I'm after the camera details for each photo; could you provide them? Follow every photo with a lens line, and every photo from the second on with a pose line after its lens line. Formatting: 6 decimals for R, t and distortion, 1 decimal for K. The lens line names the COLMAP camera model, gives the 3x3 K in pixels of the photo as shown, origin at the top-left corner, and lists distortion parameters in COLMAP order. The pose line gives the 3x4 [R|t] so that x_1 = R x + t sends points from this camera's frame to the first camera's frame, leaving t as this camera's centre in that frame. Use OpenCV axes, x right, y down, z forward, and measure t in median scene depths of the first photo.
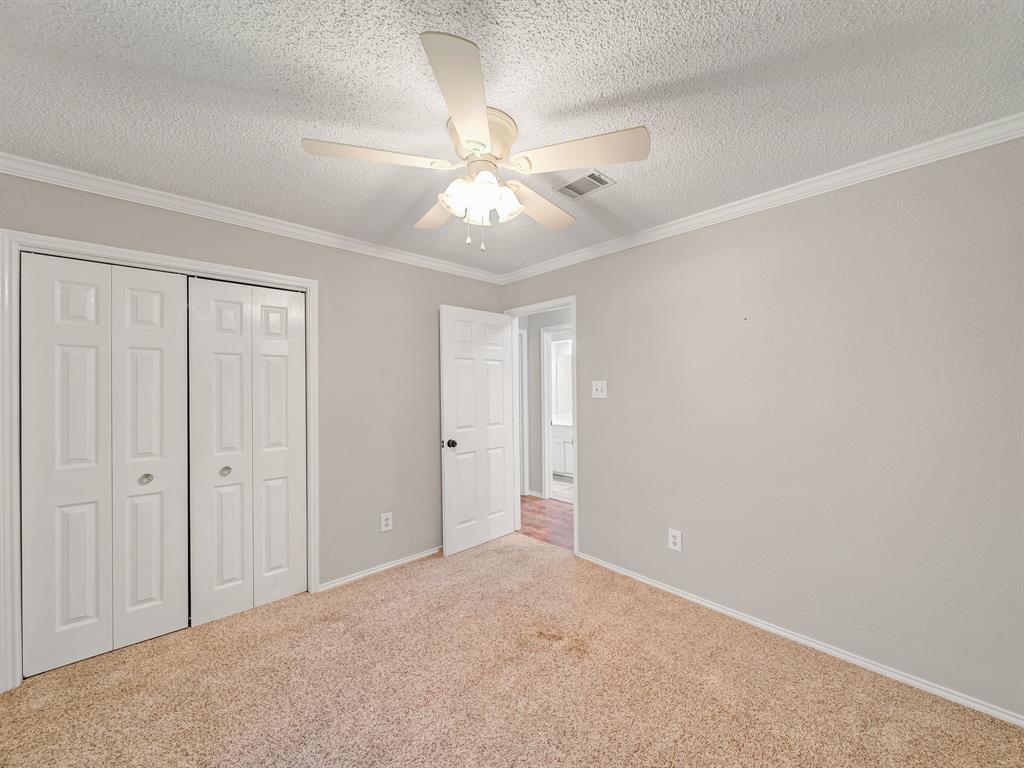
lens RADIAL K [[399.0, 0, 510.5], [0, 399.0, 389.0], [0, 0, 1]] dist [-0.000185, -0.000136]
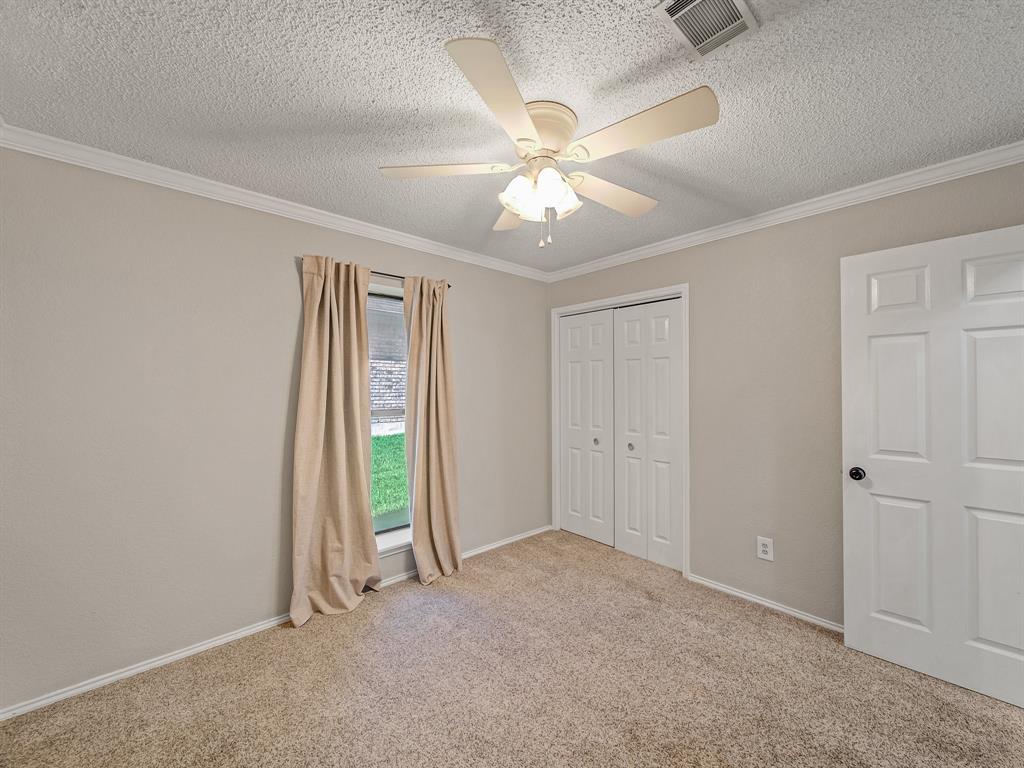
lens RADIAL K [[397.9, 0, 524.9], [0, 397.9, 383.5], [0, 0, 1]] dist [0.001235, 0.000235]
pose [[0.024399, 0.006280, -0.999683, 0.612293], [0.007933, 0.999948, 0.006475, -0.019404], [0.999671, -0.008088, 0.024348, 0.603715]]
